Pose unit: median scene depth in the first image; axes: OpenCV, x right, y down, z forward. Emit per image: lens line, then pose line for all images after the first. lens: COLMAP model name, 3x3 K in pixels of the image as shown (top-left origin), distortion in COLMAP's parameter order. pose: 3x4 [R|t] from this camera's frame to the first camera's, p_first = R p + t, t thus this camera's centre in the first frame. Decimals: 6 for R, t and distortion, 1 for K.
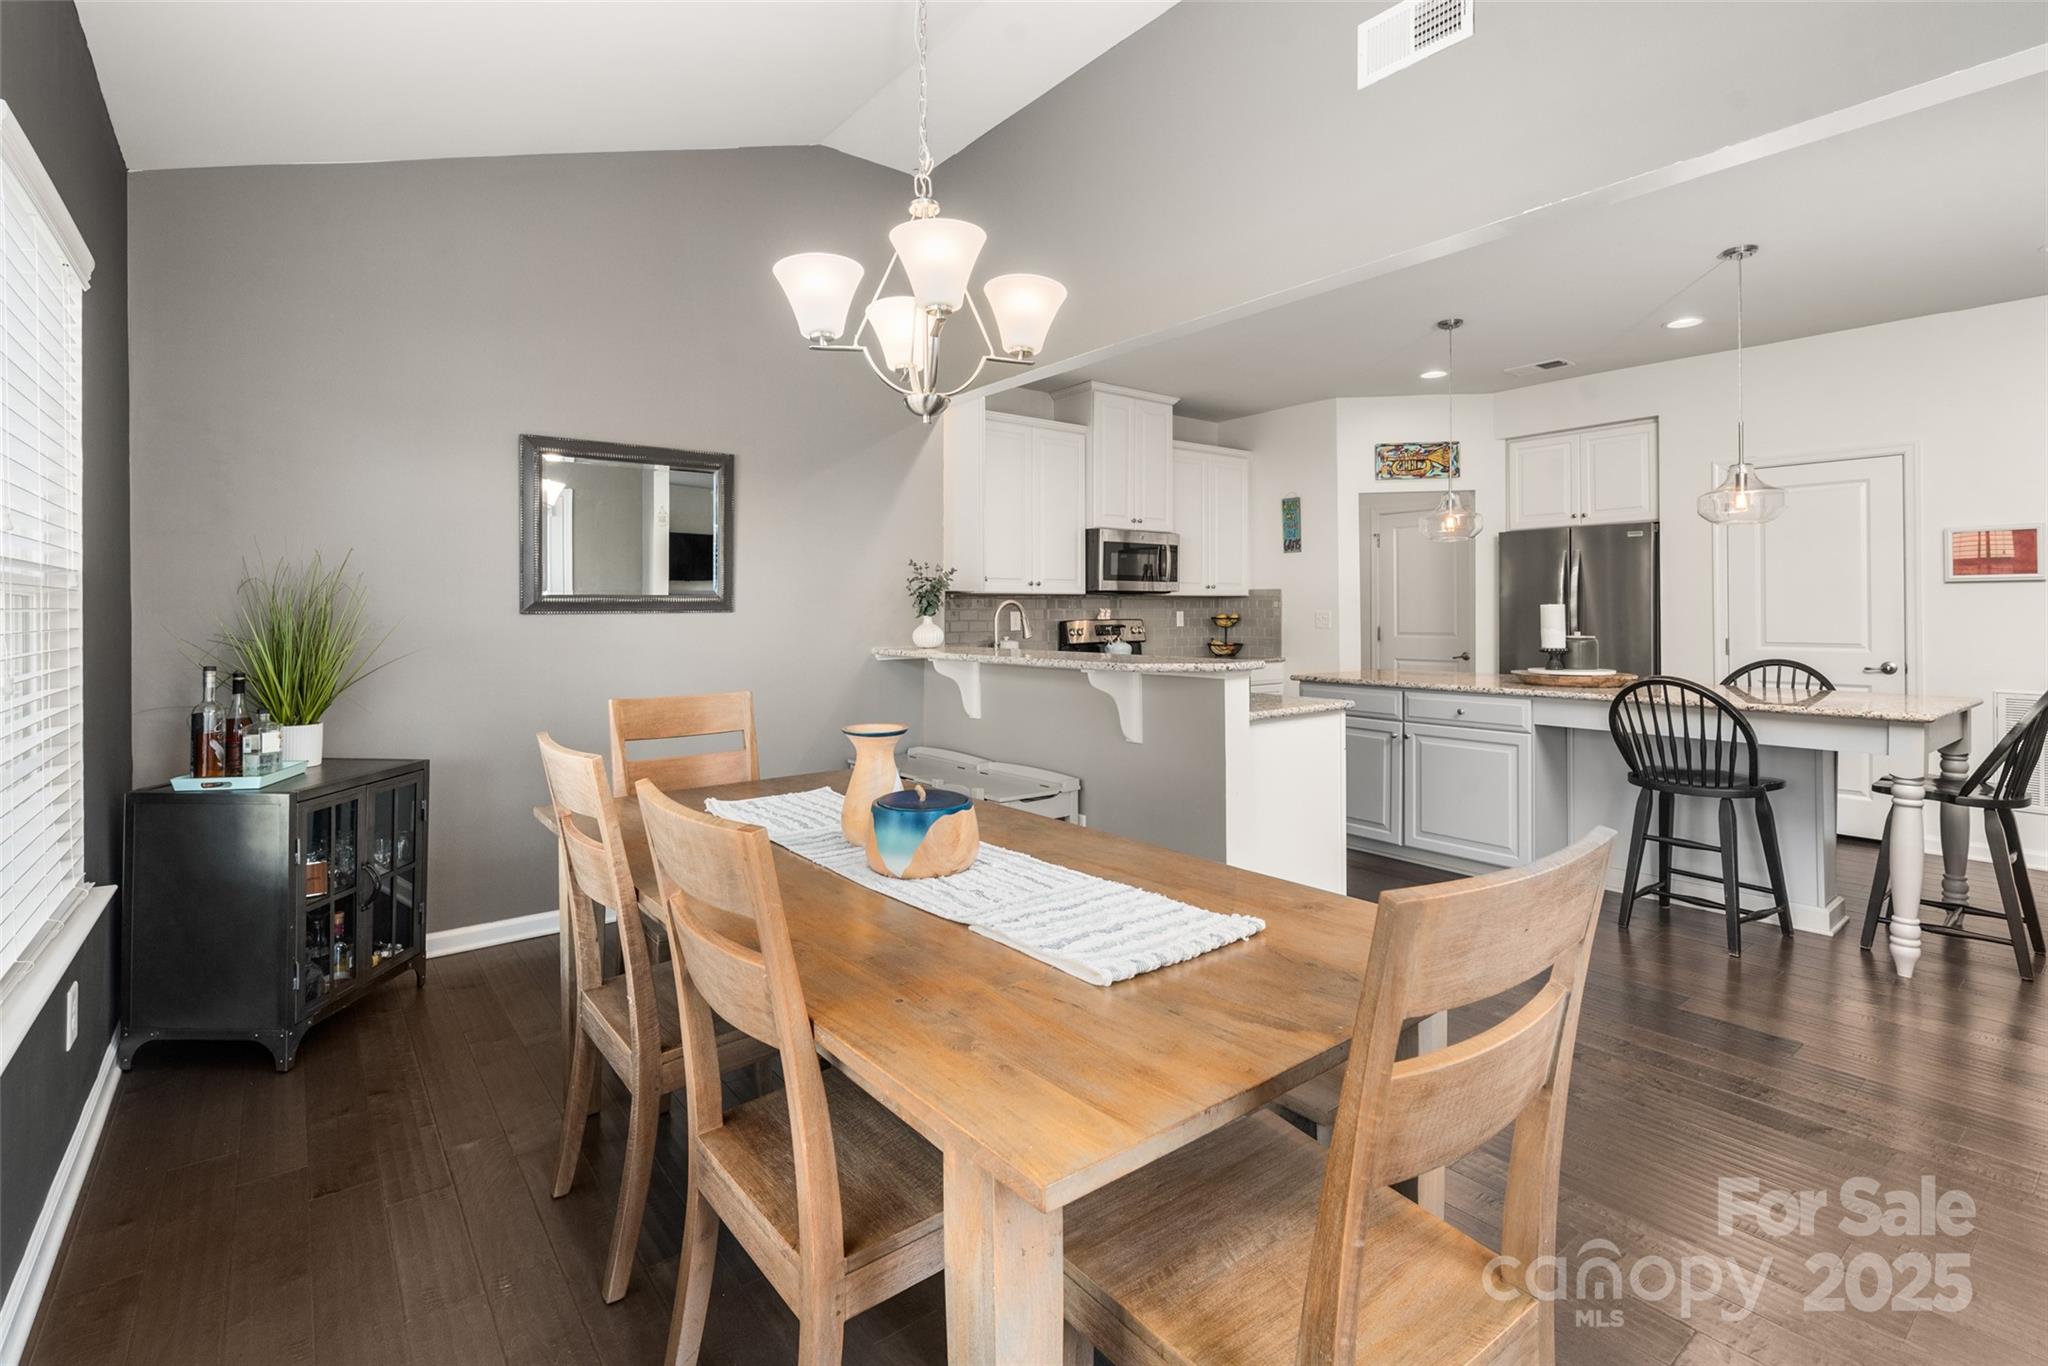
lens RADIAL K [[951.4, 0, 1030.5], [0, 951.4, 620.9], [0, 0, 1]] dist [-0.000239, -0.000036]
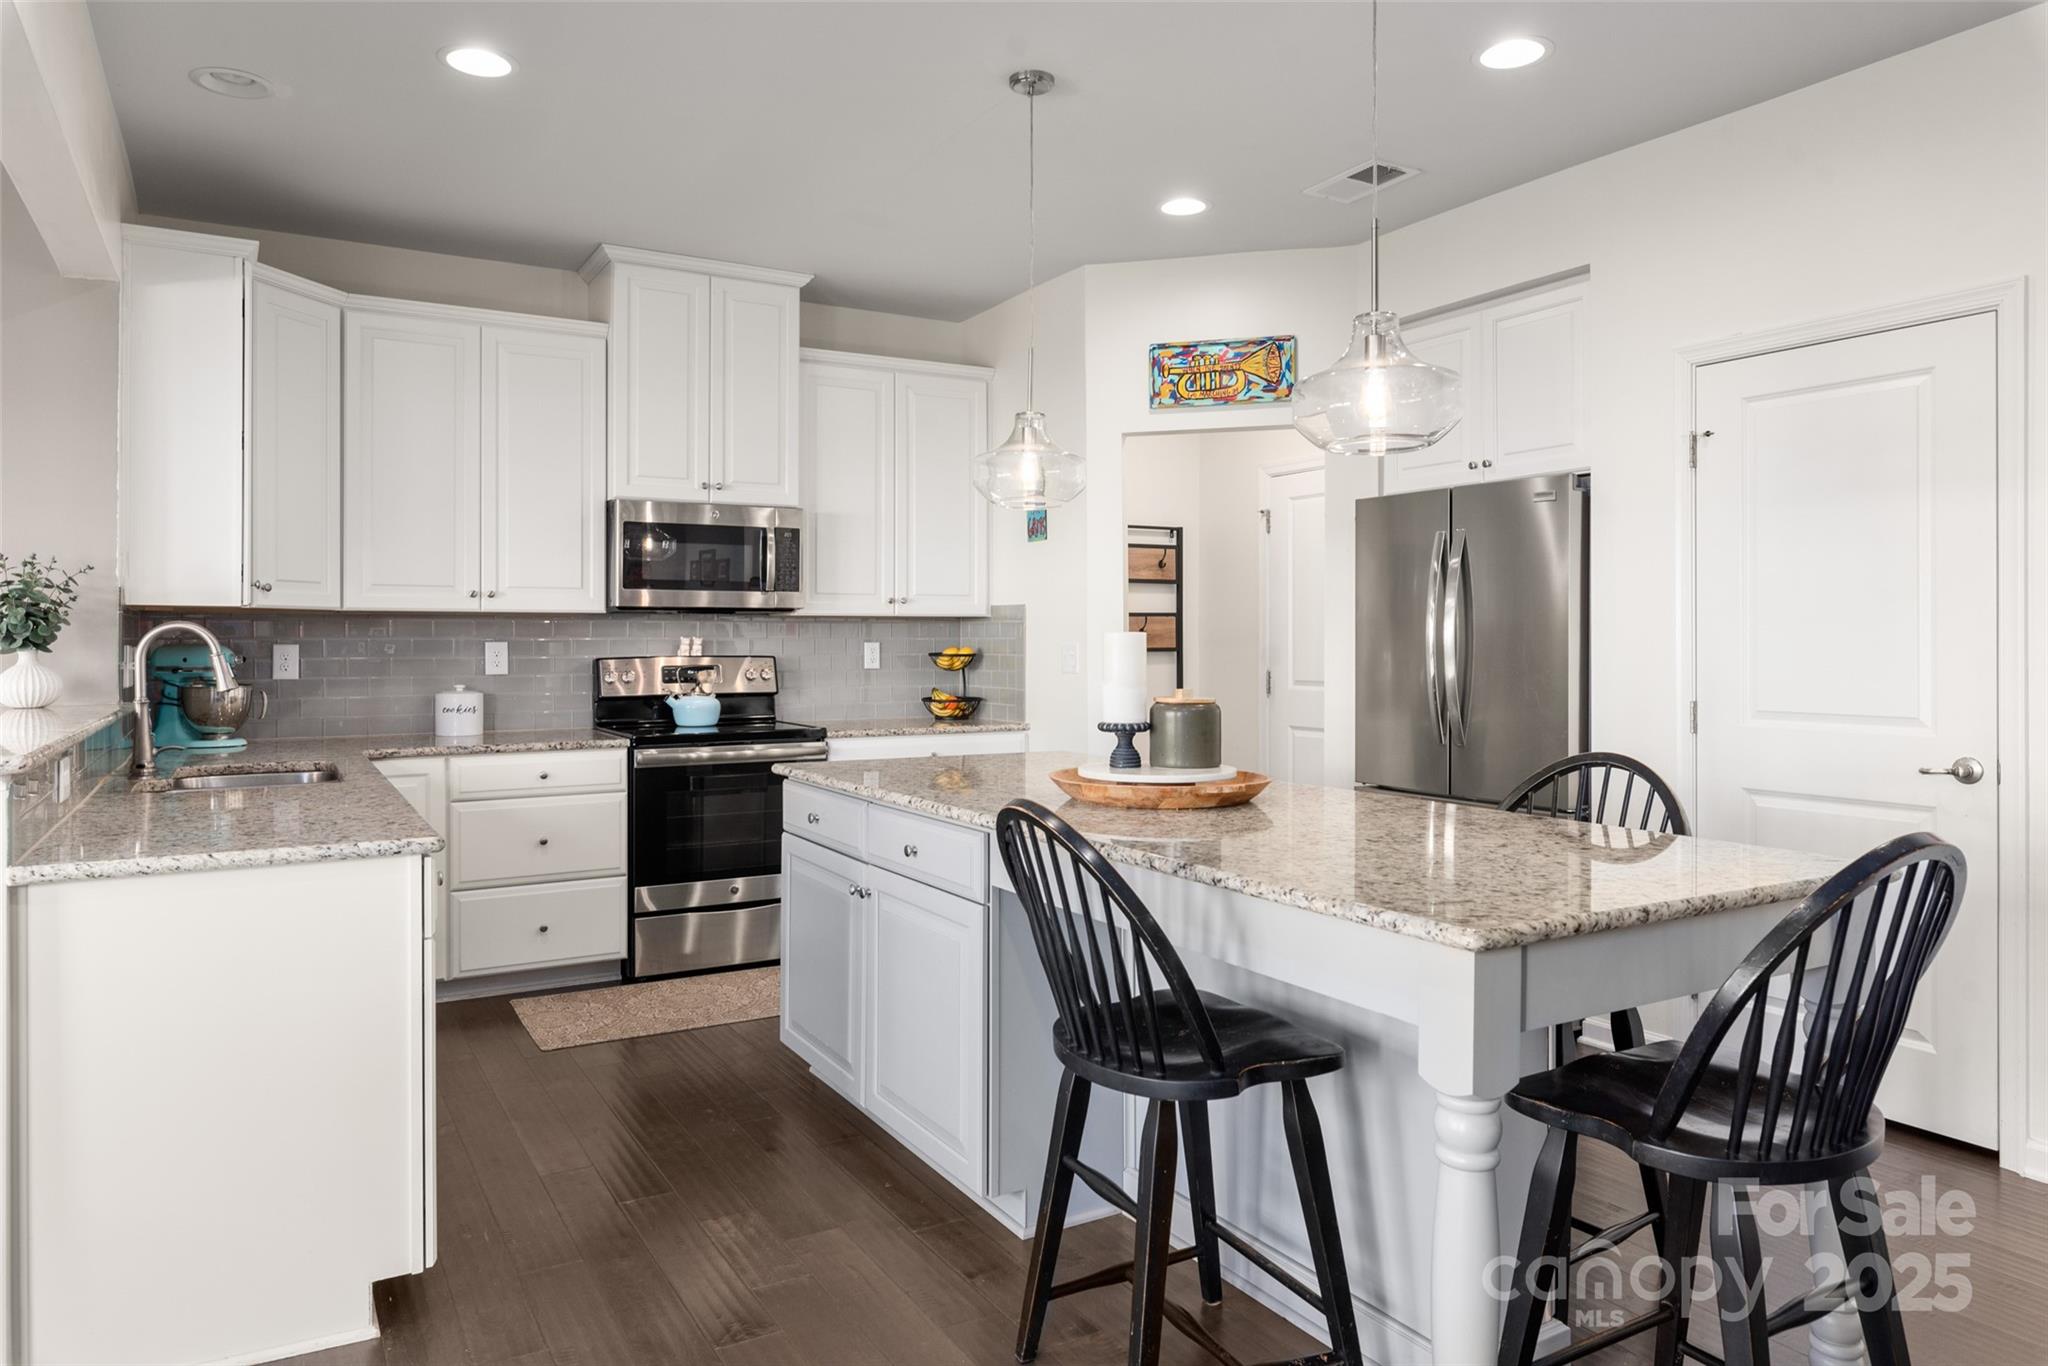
lens RADIAL K [[1326.9, 0, 1023.9], [0, 1326.9, 644.3], [0, 0, 1]] dist [0.000718, -0.000712]
pose [[0.989887, 0.003984, -0.141800, 0.401809], [-0.005256, 0.999949, -0.008591, -0.003063], [0.141759, 0.009250, 0.989858, 0.221095]]
